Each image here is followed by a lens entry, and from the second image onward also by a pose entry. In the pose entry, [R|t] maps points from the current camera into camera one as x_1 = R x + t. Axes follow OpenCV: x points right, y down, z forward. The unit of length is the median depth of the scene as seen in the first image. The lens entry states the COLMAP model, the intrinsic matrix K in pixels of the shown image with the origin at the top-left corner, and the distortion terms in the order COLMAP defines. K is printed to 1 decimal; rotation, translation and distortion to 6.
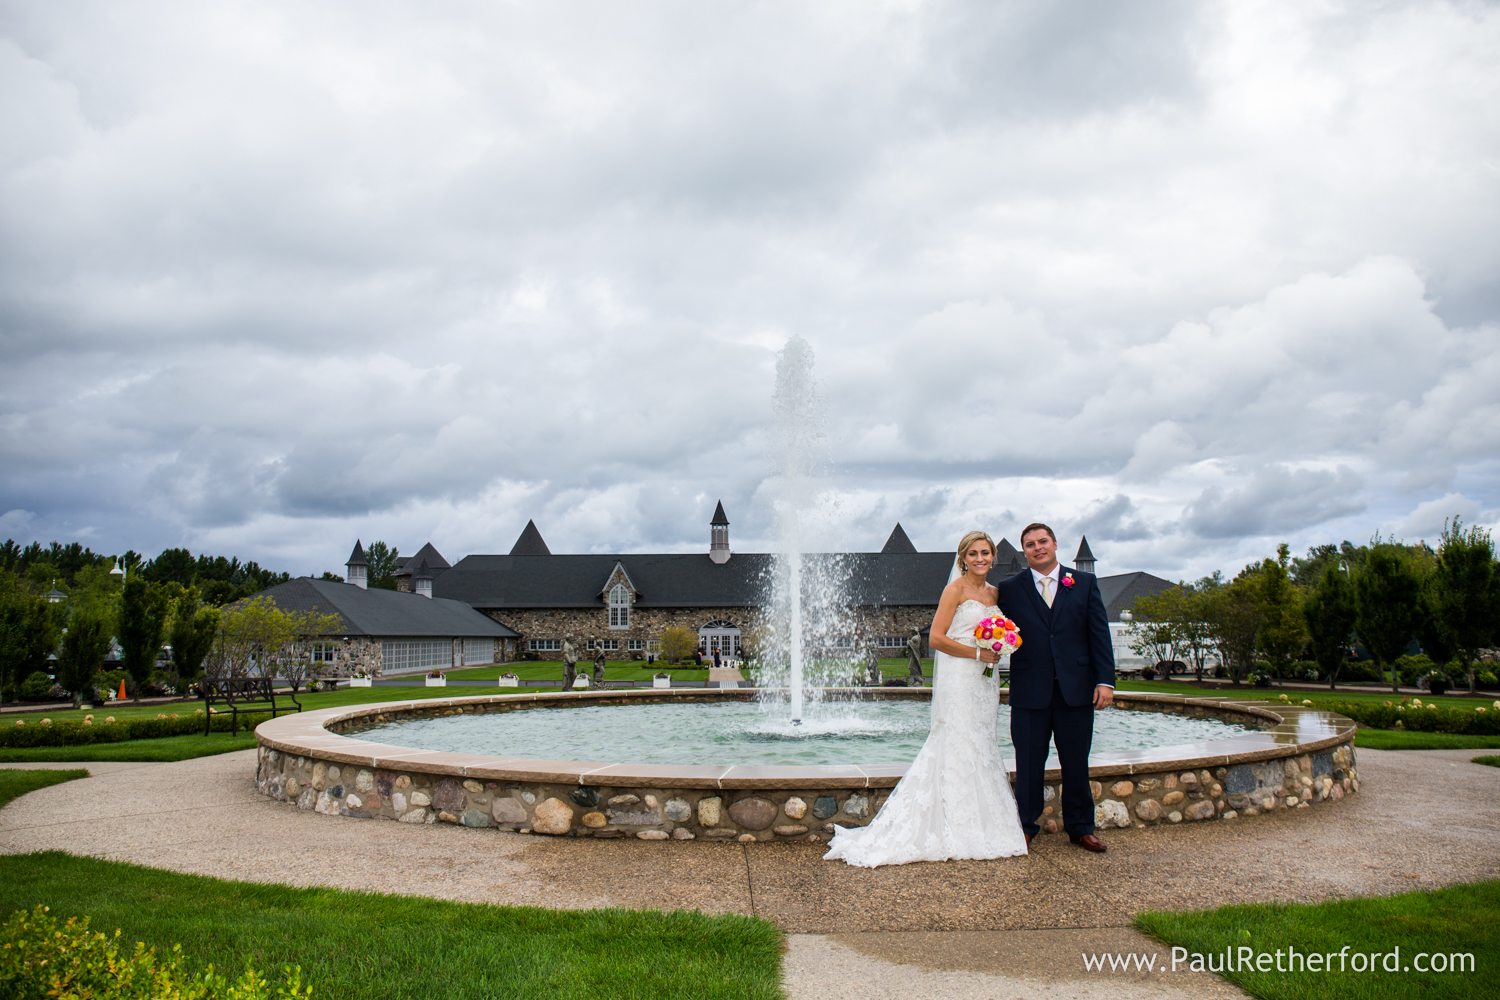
lens RADIAL K [[1052.0, 0, 750.0], [0, 1052.0, 500.0], [0, 0, 1]] dist [-0.128904, 0.106818]
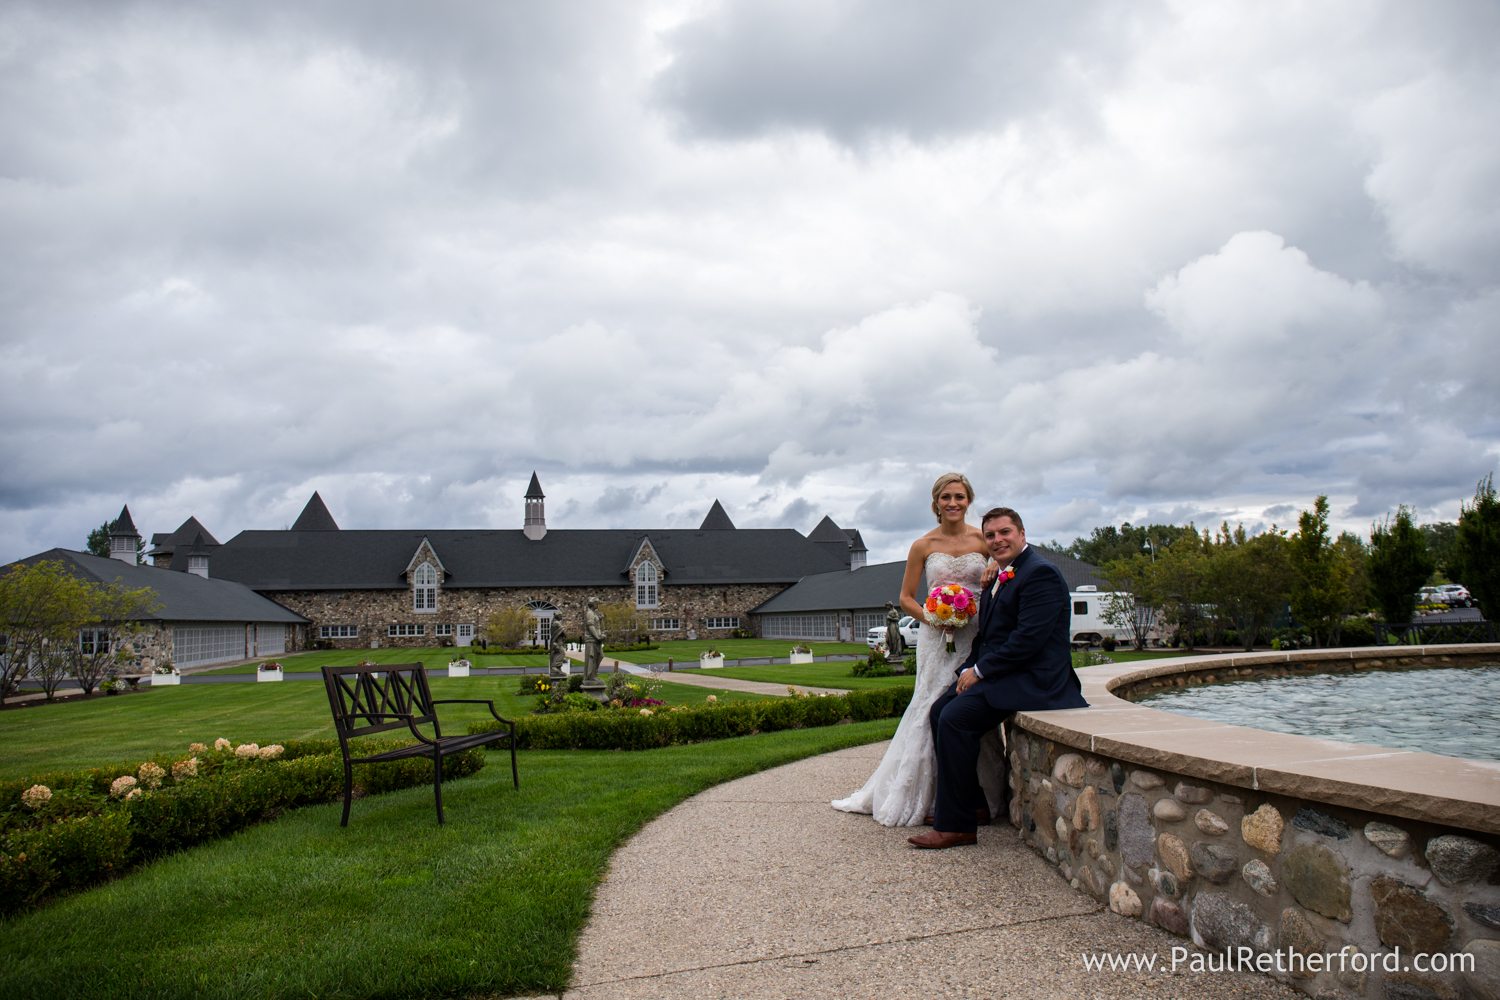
lens RADIAL K [[1042.8, 0, 750.0], [0, 1042.8, 500.0], [0, 0, 1]] dist [-0.115049, 0.105637]
pose [[0.972433, 0.008836, 0.233014, -0.061022], [-0.011700, 0.999872, 0.010915, 0.013984], [-0.232888, -0.013340, 0.972412, 0.077724]]
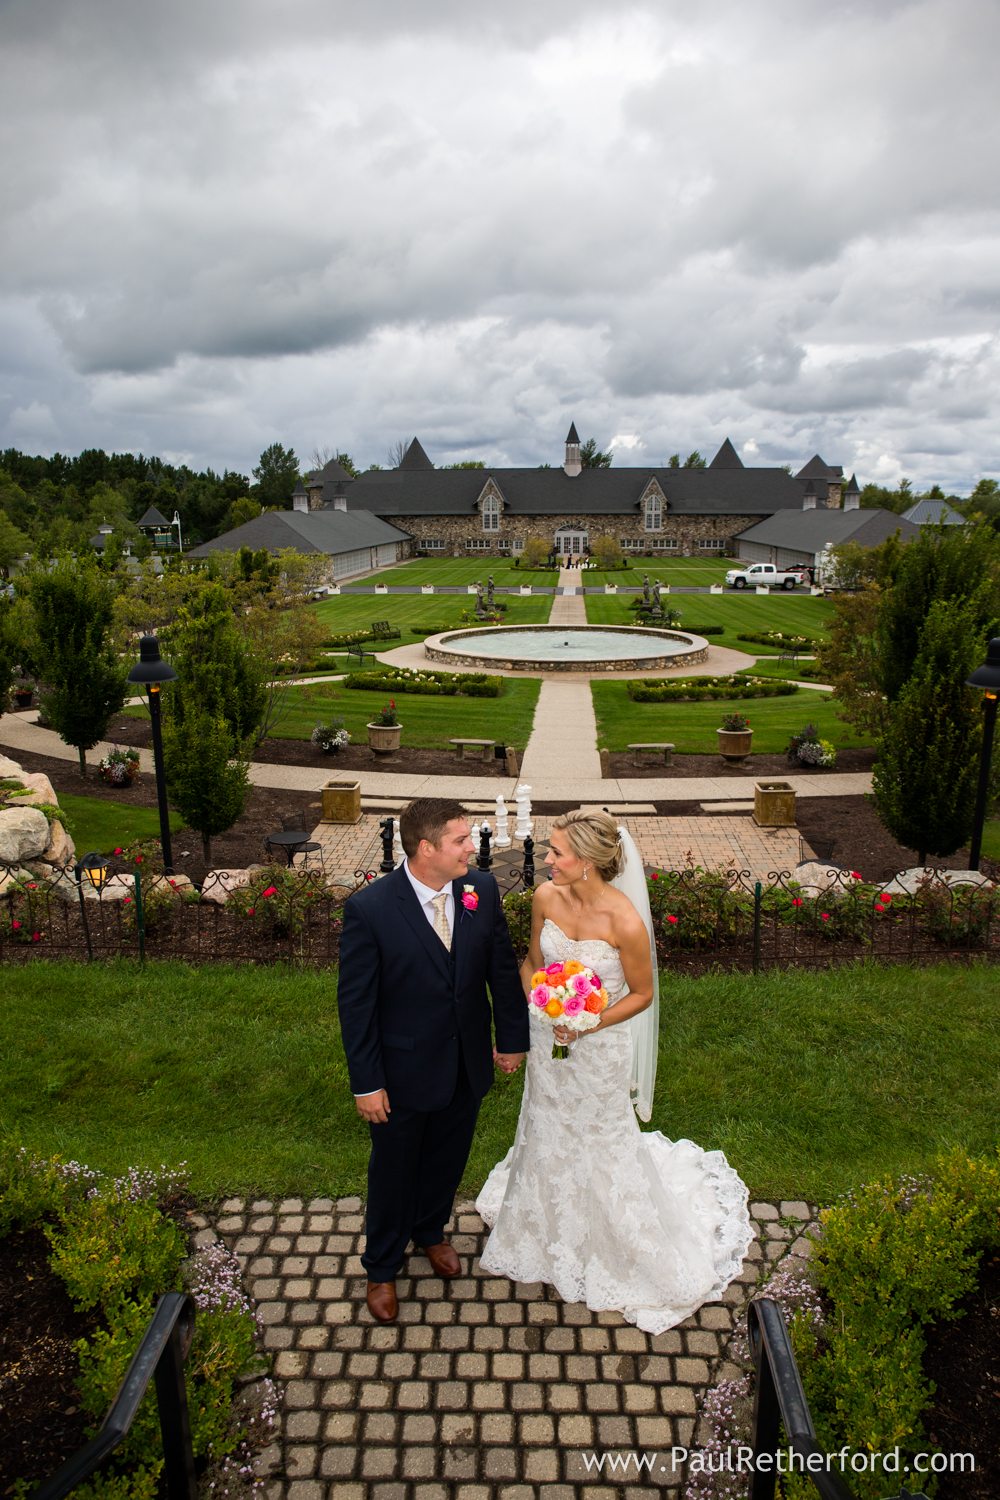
lens RADIAL K [[1042.8, 0, 500.0], [0, 1042.8, 750.0], [0, 0, 1]] dist [-0.115049, 0.105637]
pose [[0.994406, 0.027017, -0.102107, 0.019614], [0.010801, 0.935654, 0.352753, -0.069993], [0.105067, -0.351883, 0.930129, -0.244965]]
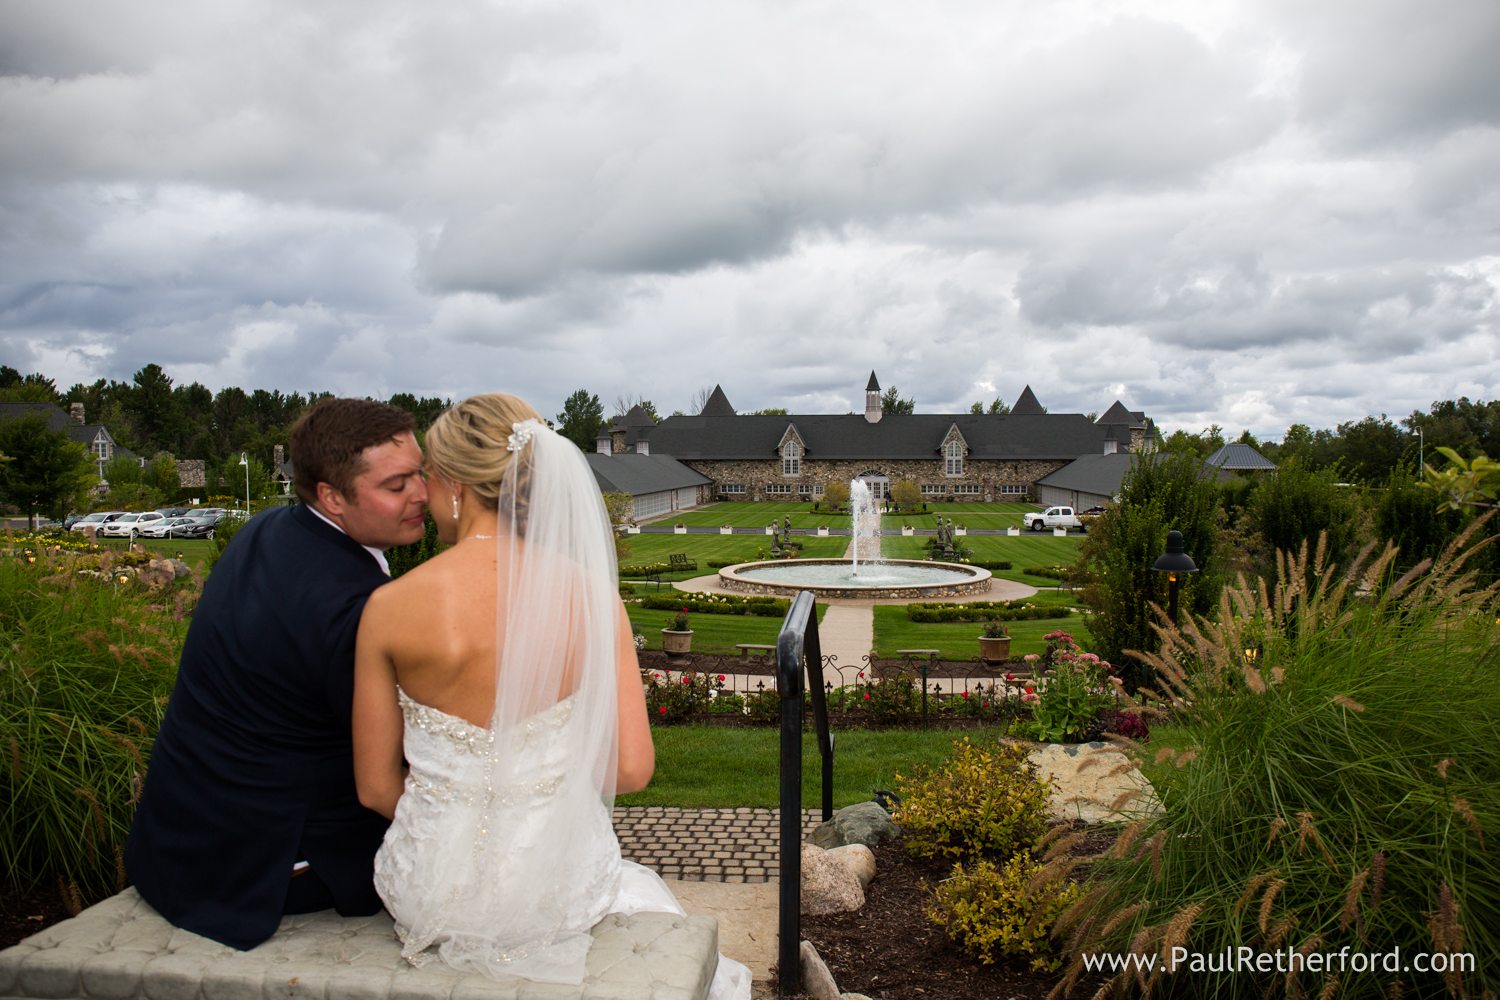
lens RADIAL K [[1082.8, 0, 750.0], [0, 1082.8, 500.0], [0, 0, 1]] dist [-0.084592, 0.002758]
pose [[0.987849, 0.013776, -0.154805, 0.027286], [0.012926, 0.985330, 0.170168, -0.070643], [0.154878, -0.170101, 0.973179, -0.275490]]
